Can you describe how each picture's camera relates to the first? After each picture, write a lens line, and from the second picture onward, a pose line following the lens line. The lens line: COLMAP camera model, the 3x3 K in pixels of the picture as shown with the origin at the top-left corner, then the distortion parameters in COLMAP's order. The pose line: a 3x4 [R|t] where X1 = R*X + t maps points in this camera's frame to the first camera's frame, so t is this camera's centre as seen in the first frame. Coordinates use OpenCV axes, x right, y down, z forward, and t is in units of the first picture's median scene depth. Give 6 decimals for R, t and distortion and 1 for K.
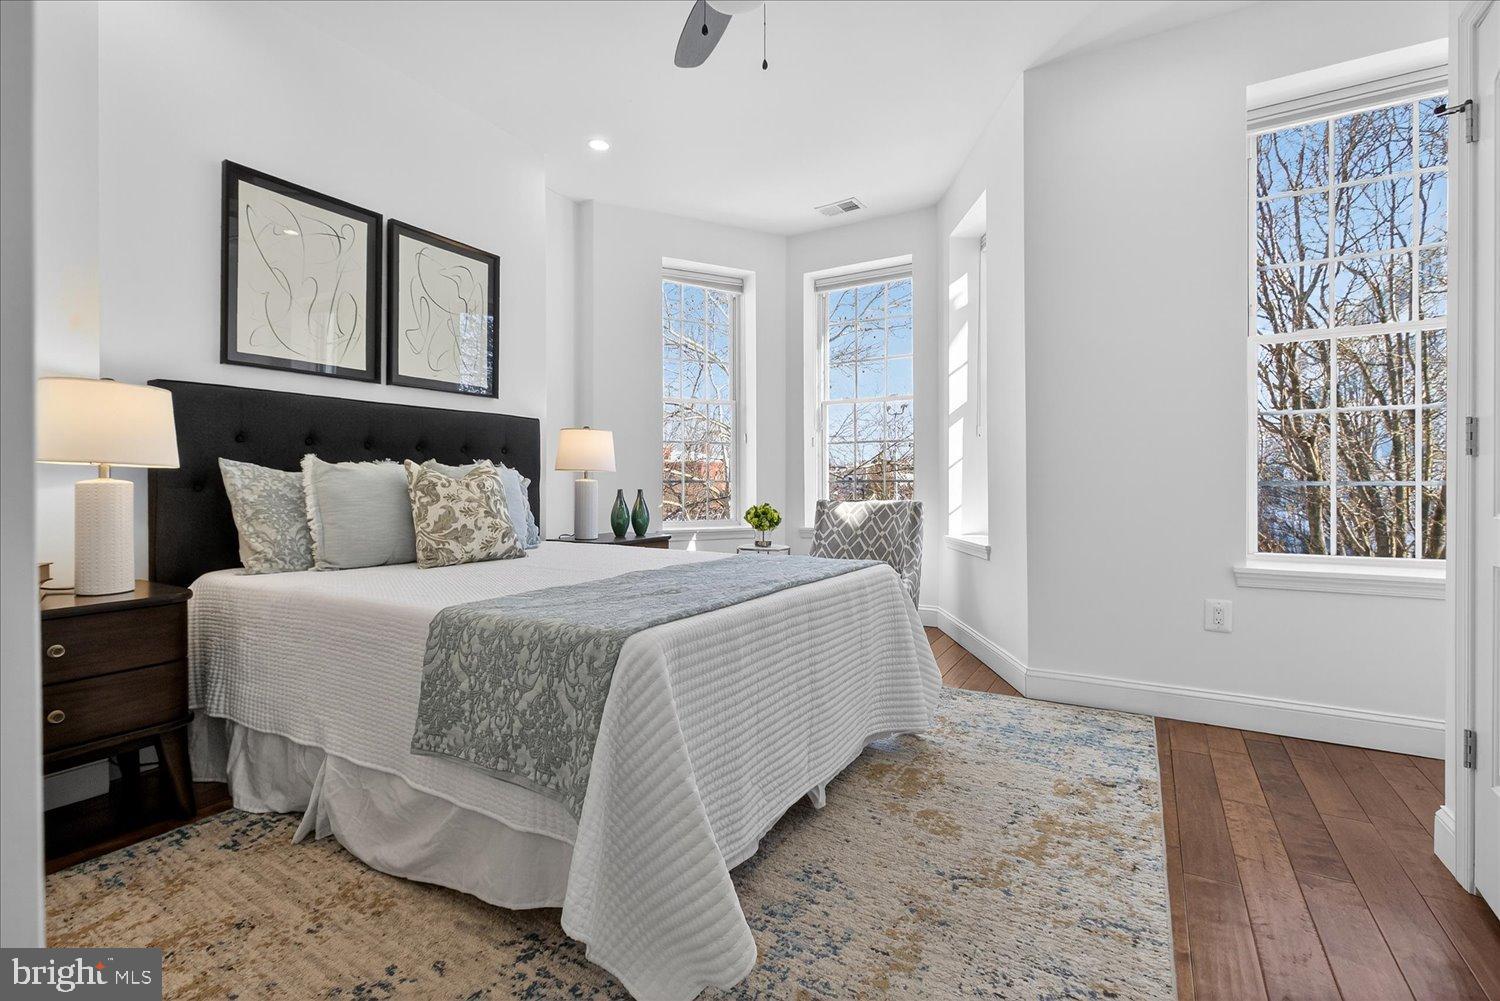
lens RADIAL K [[677.5, 0, 741.6], [0, 677.5, 492.4], [0, 0, 1]] dist [0.001179, 0.000098]
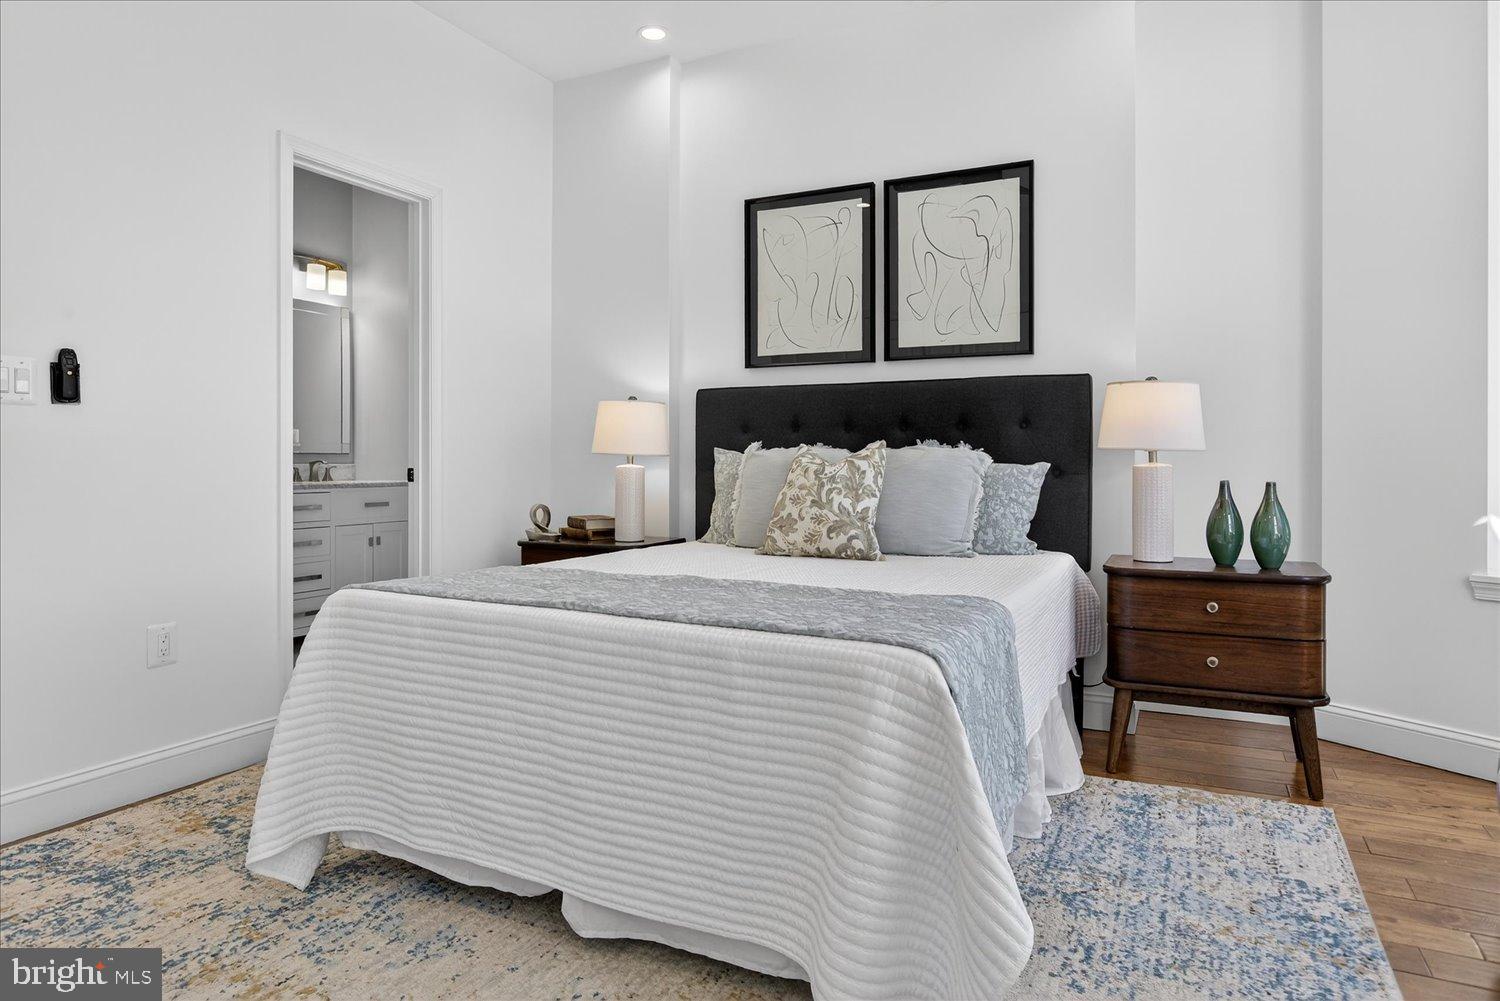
lens RADIAL K [[917.8, 0, 748.0], [0, 917.8, 461.6], [0, 0, 1]] dist [-0.000725, -0.000084]
pose [[0.078368, 0.002116, -0.996922, 0.741164], [-0.015026, 0.999887, 0.000941, -0.020784], [0.996811, 0.014906, 0.078391, 0.745976]]
